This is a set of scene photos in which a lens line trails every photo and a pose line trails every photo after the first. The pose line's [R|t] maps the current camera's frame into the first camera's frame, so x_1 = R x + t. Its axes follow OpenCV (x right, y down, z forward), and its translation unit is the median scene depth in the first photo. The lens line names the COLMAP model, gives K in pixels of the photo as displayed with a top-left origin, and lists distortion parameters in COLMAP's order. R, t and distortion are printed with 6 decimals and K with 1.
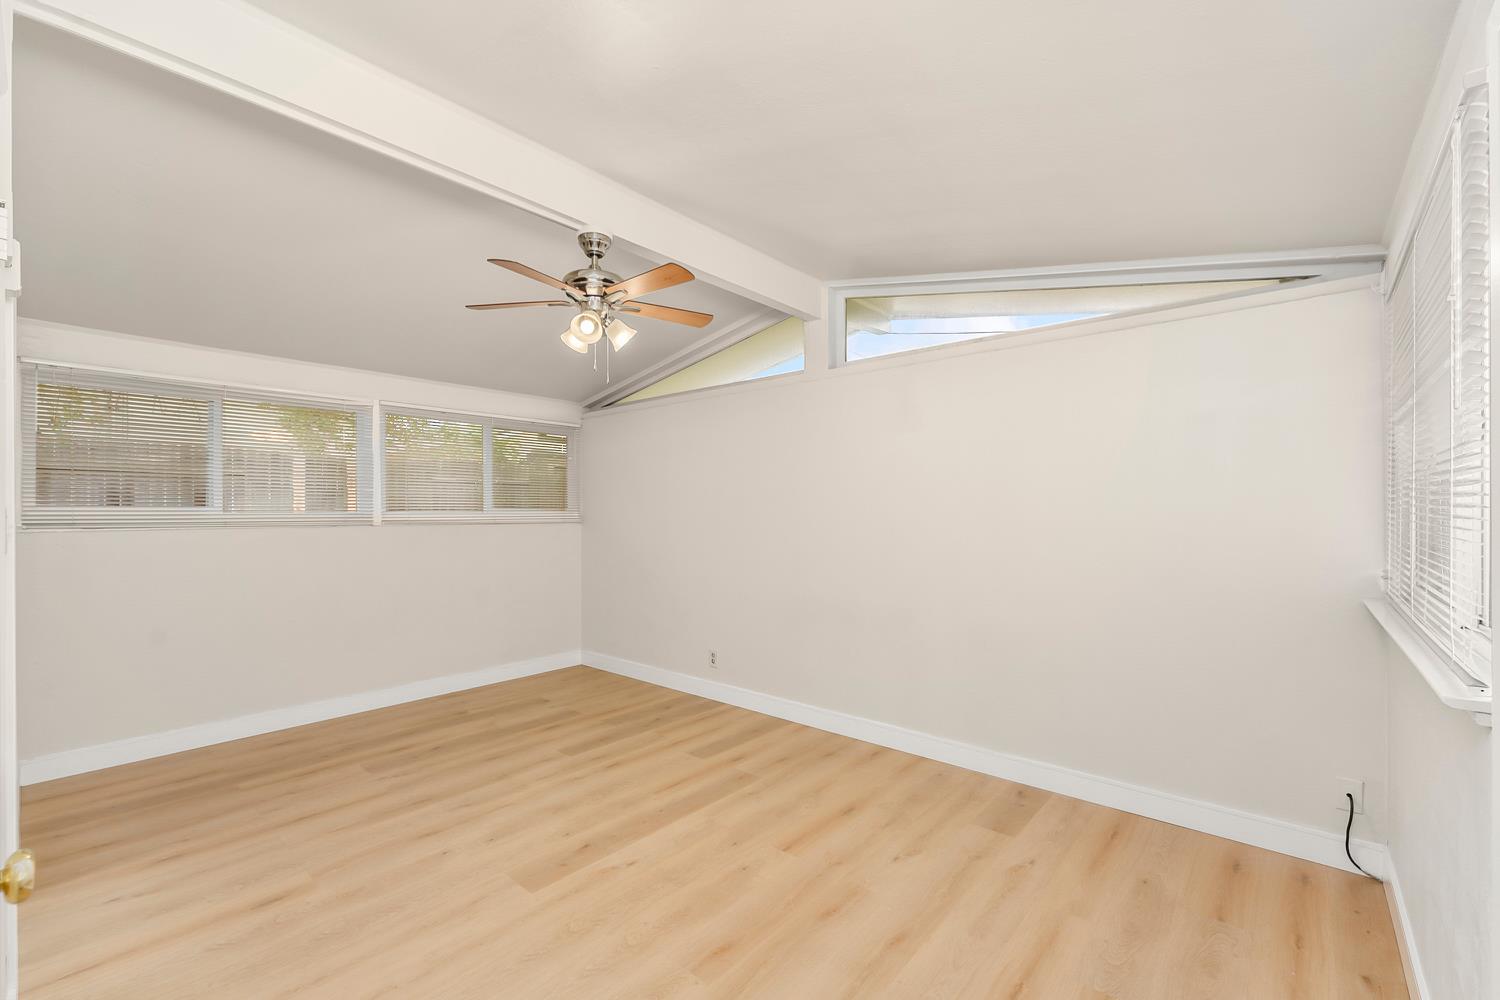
lens RADIAL K [[628.3, 0, 737.4], [0, 628.3, 505.8], [0, 0, 1]] dist [-0.007658, 0.001376]
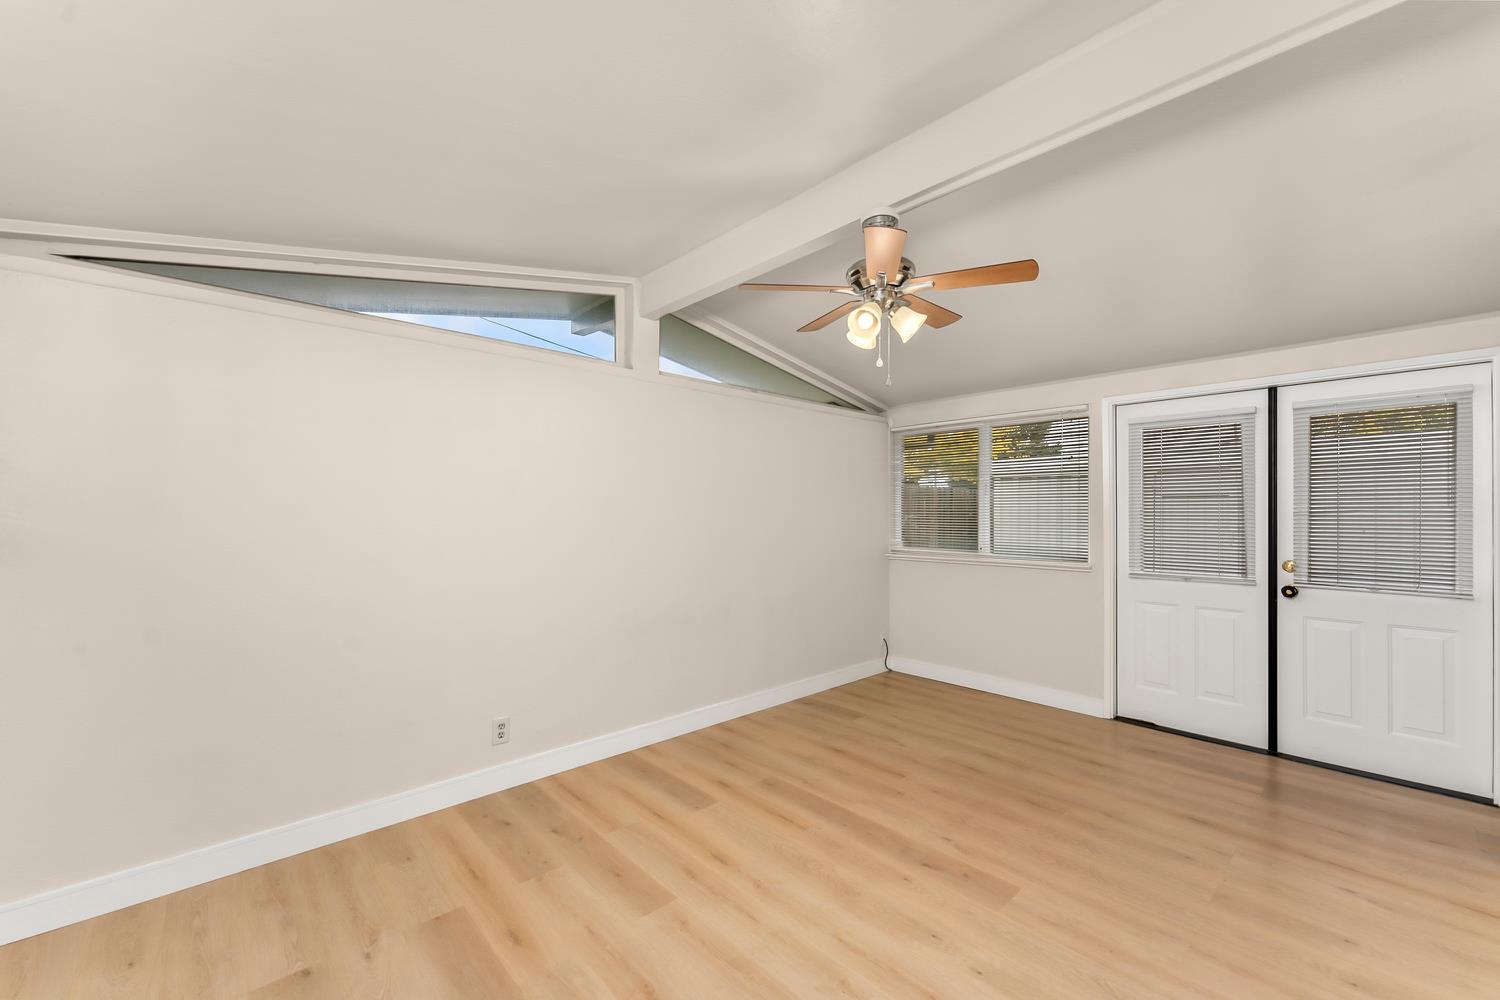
lens RADIAL K [[593.9, 0, 750.2], [0, 593.9, 513.7], [0, 0, 1]] dist [-0.002923, 0.000753]
pose [[0.112023, 0.000631, 0.993705, -0.877465], [-0.002844, 0.999996, -0.000314, 0.002675], [-0.993702, -0.002790, 0.112024, 0.869883]]
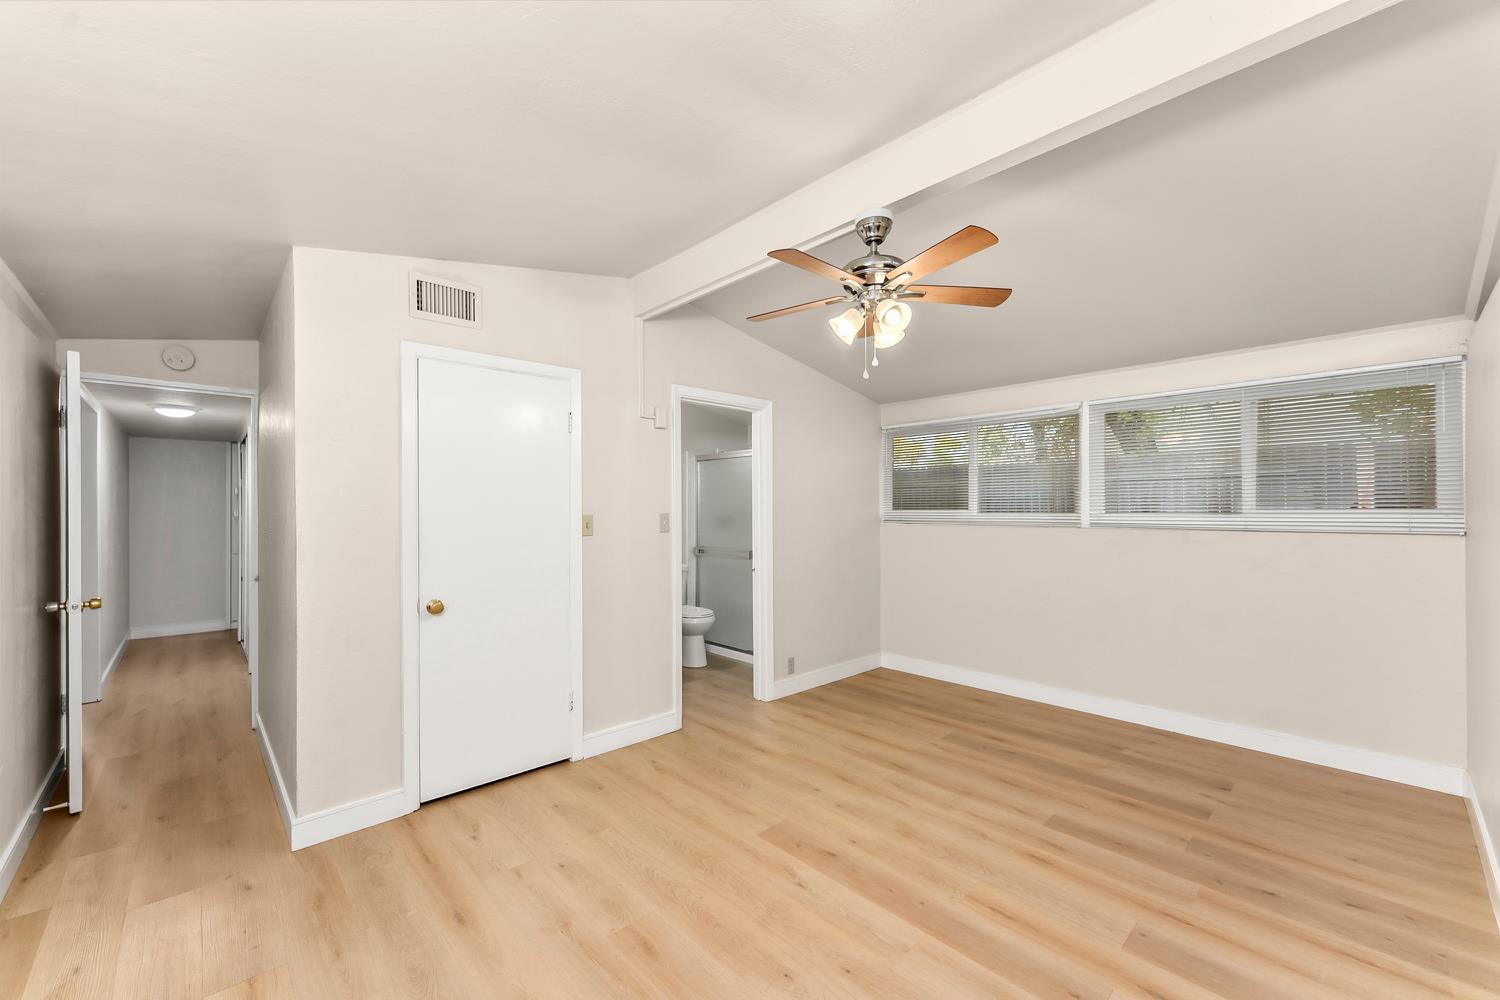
lens RADIAL K [[593.9, 0, 749.5], [0, 593.9, 498.4], [0, 0, 1]] dist [-0.002923, 0.000753]
pose [[-0.096810, -0.019208, -0.995117, 0.531453], [0.008888, 0.999757, -0.020162, -0.000810], [0.995263, -0.010796, -0.096616, 0.719818]]
